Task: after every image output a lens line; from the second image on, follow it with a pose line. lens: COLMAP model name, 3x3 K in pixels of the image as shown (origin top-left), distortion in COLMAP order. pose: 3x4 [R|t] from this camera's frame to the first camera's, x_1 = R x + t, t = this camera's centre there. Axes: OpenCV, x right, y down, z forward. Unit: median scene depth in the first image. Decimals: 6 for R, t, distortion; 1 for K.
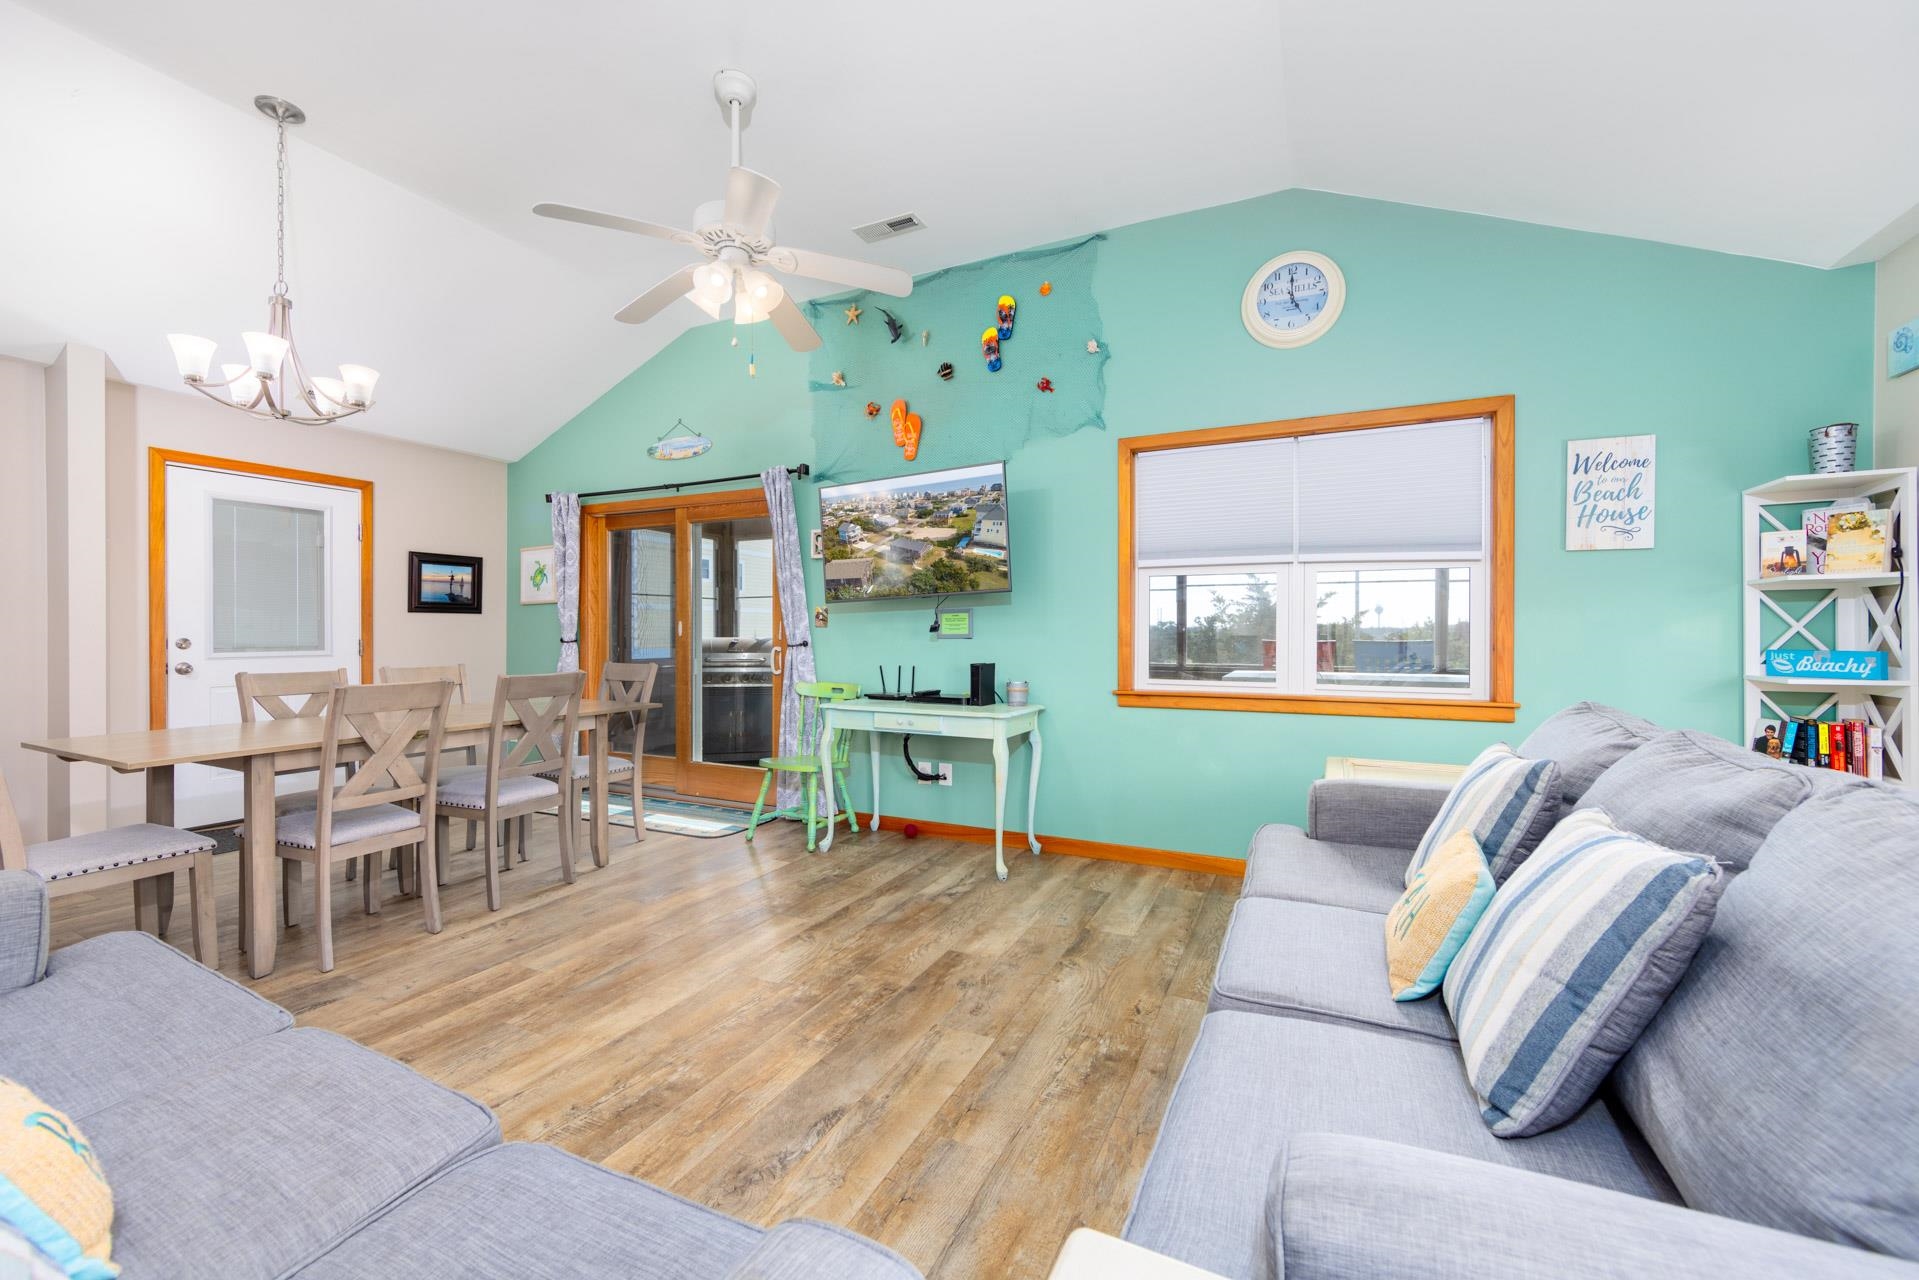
lens RADIAL K [[749.8, 0, 956.7], [0, 749.8, 634.1], [0, 0, 1]] dist [-0.003677, -0.000050]
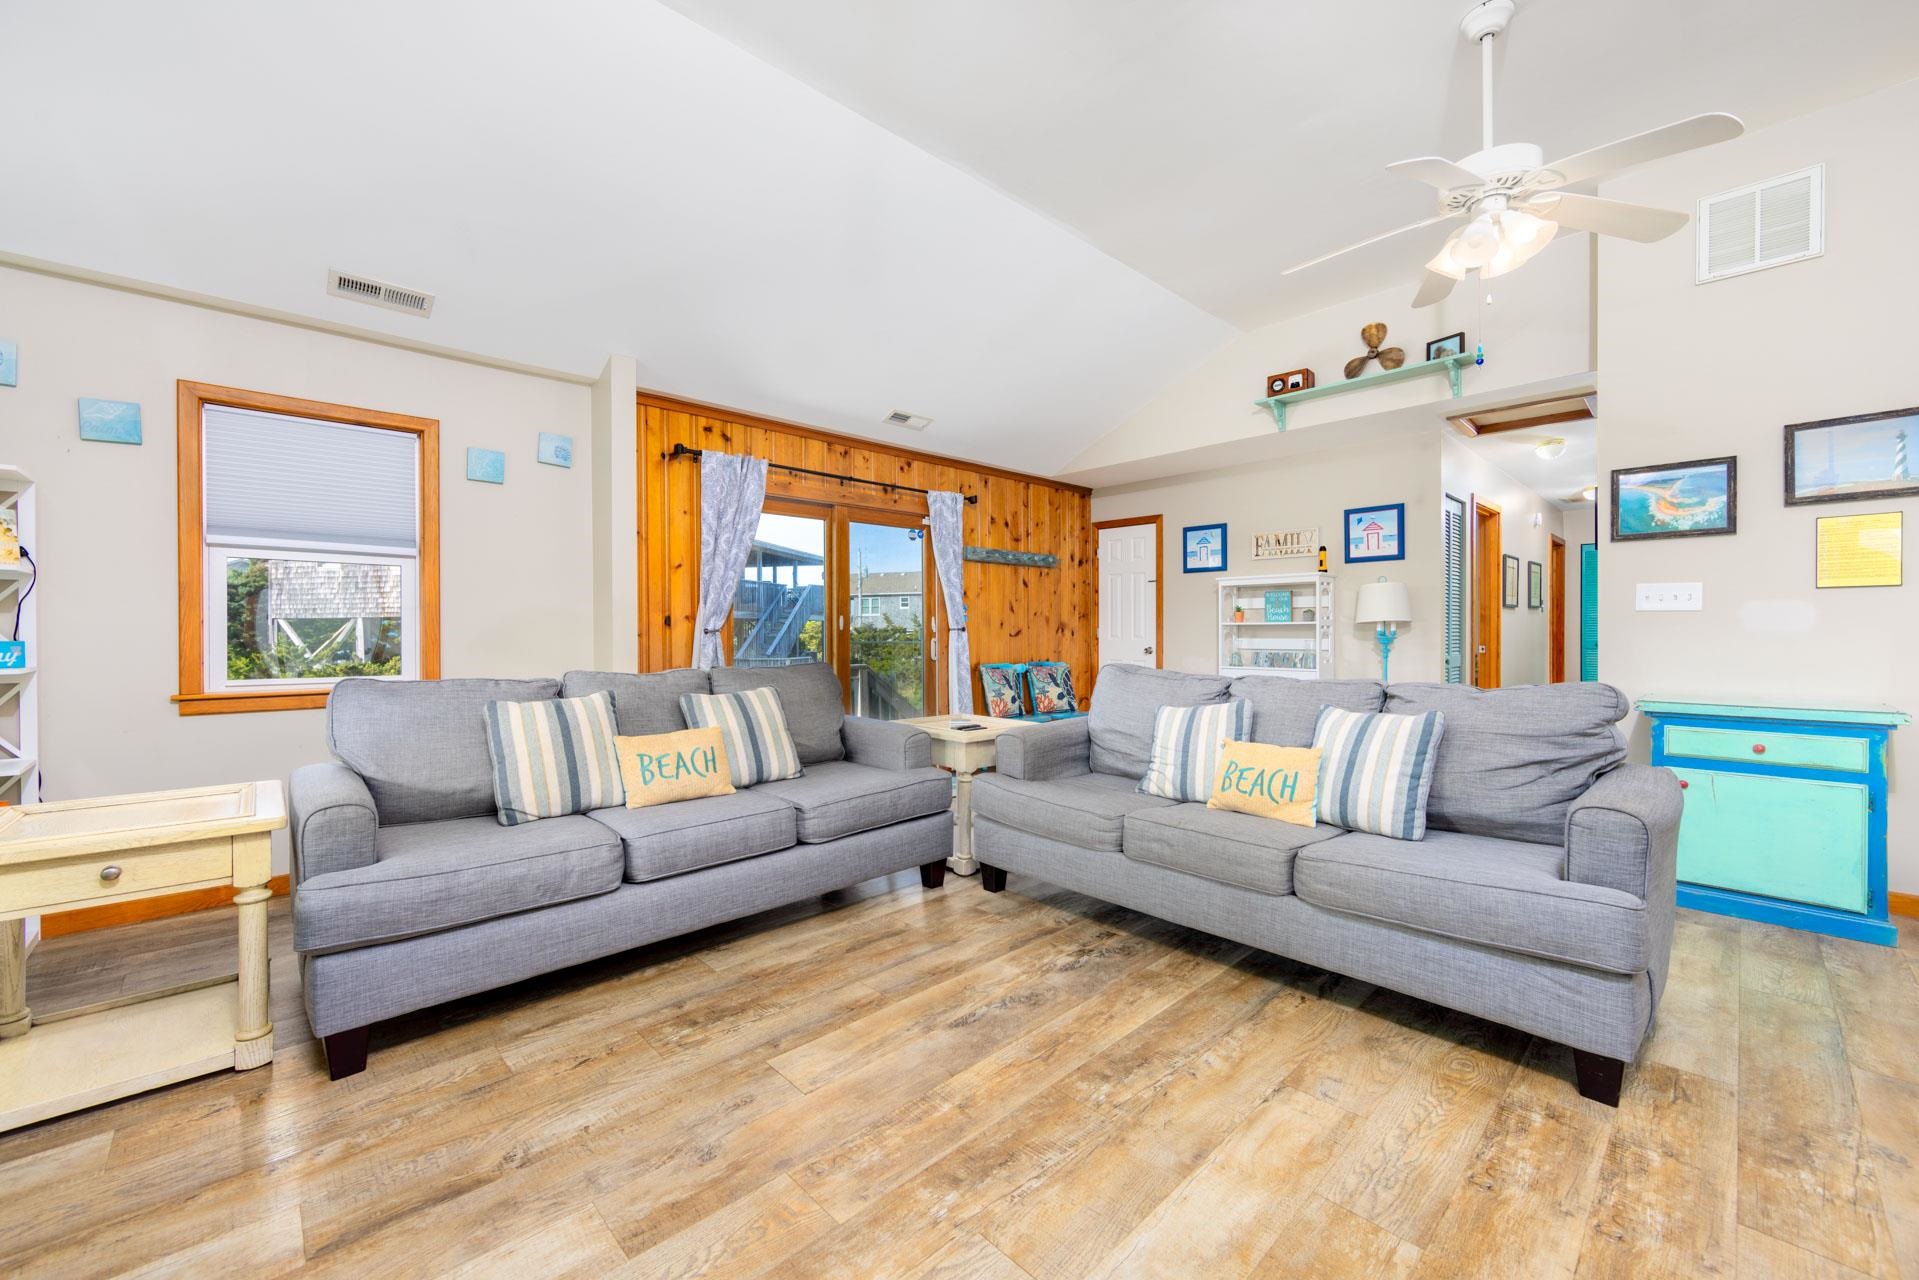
lens RADIAL K [[749.8, 0, 960.3], [0, 749.8, 636.8], [0, 0, 1]] dist [-0.003677, -0.000050]
pose [[-0.936099, 0.003728, 0.351717, -0.305973], [0.006142, 0.999965, 0.005747, 0.013532], [-0.351683, 0.007540, -0.936089, 1.099071]]
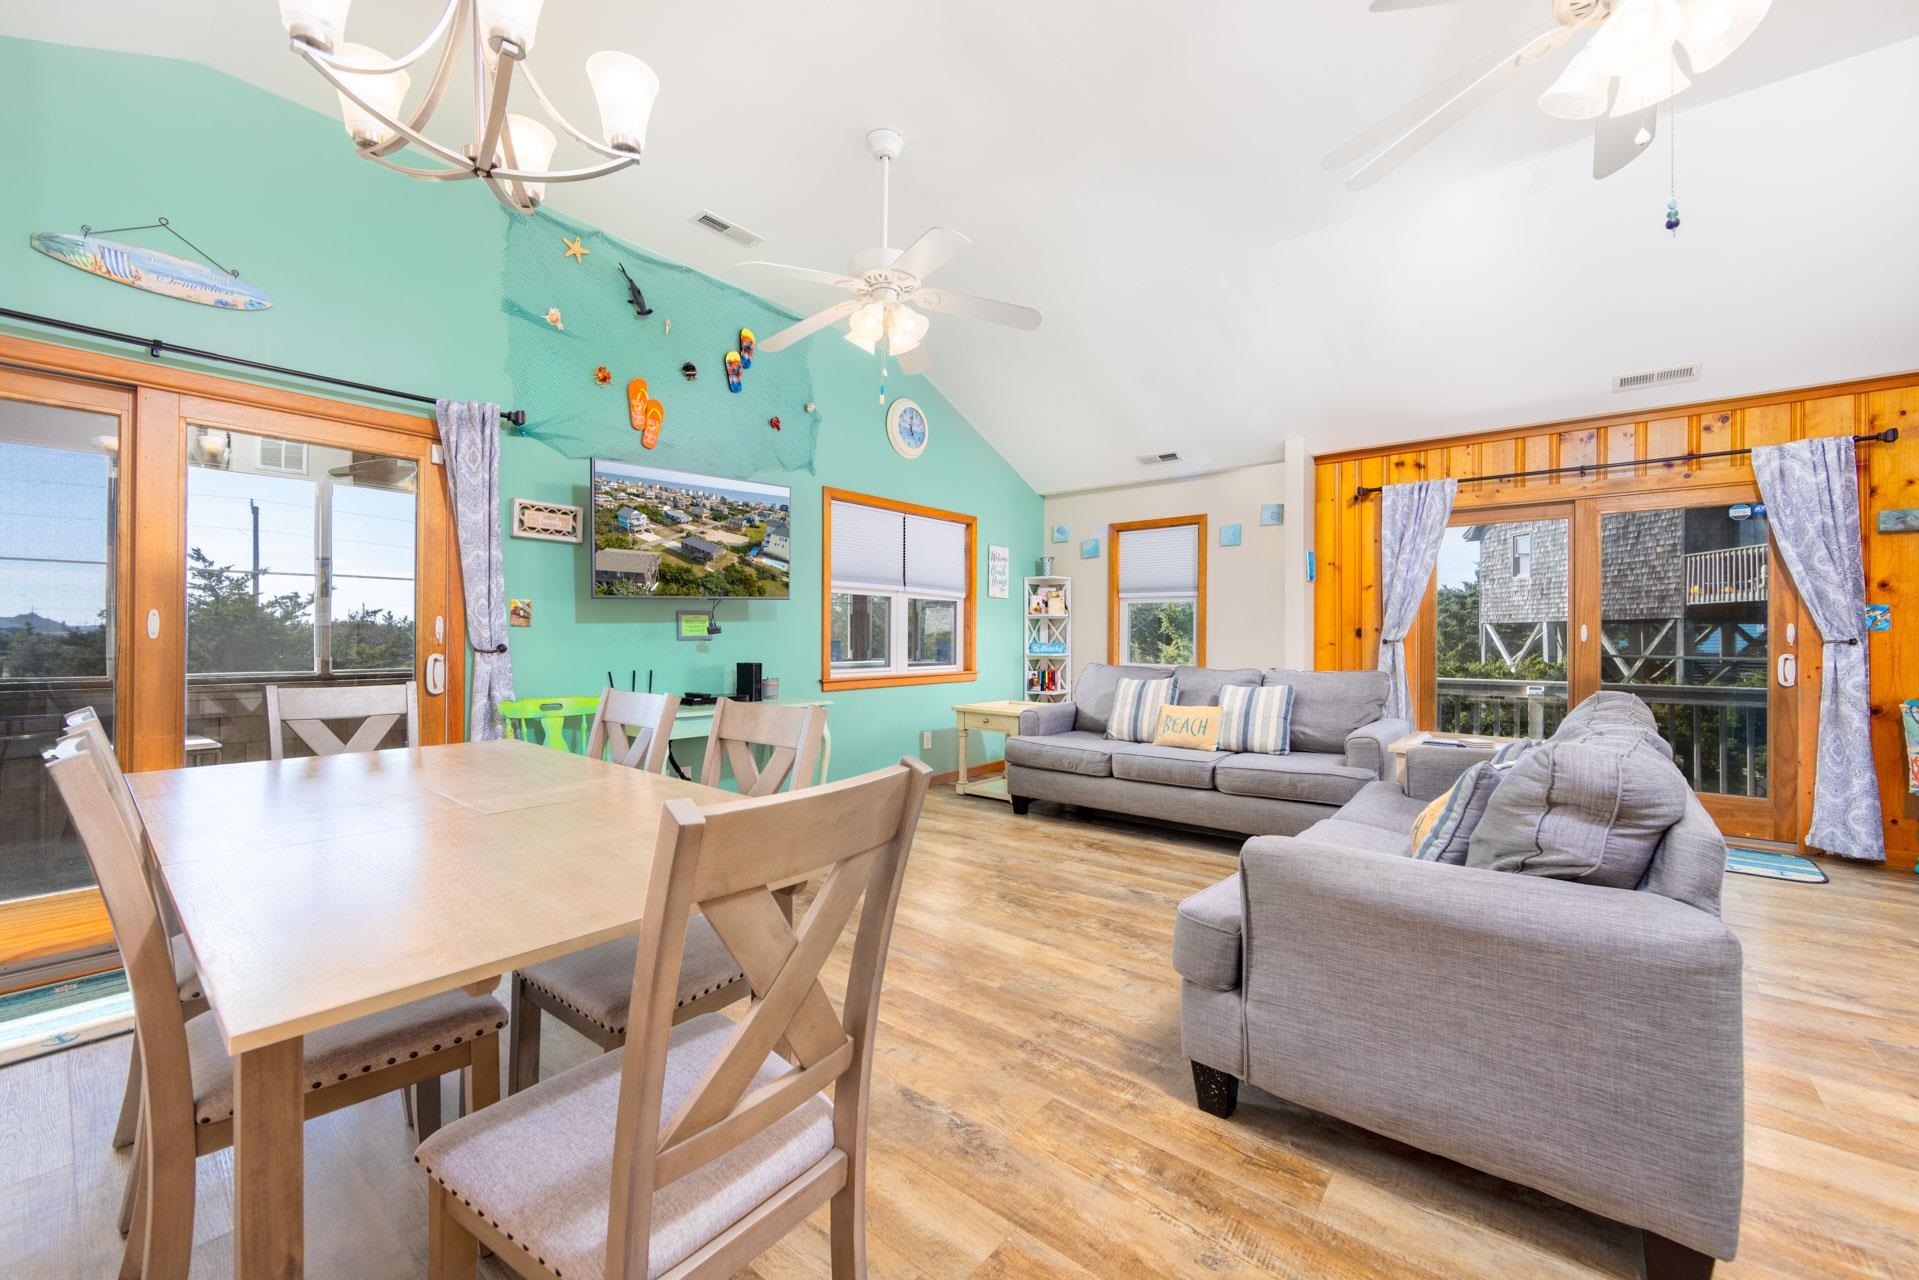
lens RADIAL K [[749.8, 0, 959.5], [0, 749.8, 635.2], [0, 0, 1]] dist [-0.003677, -0.000050]
pose [[0.237154, 0.002394, 0.971469, -1.101480], [-0.001507, 0.999997, -0.002097, 0.000642], [-0.971471, -0.000966, 0.237157, 0.514690]]
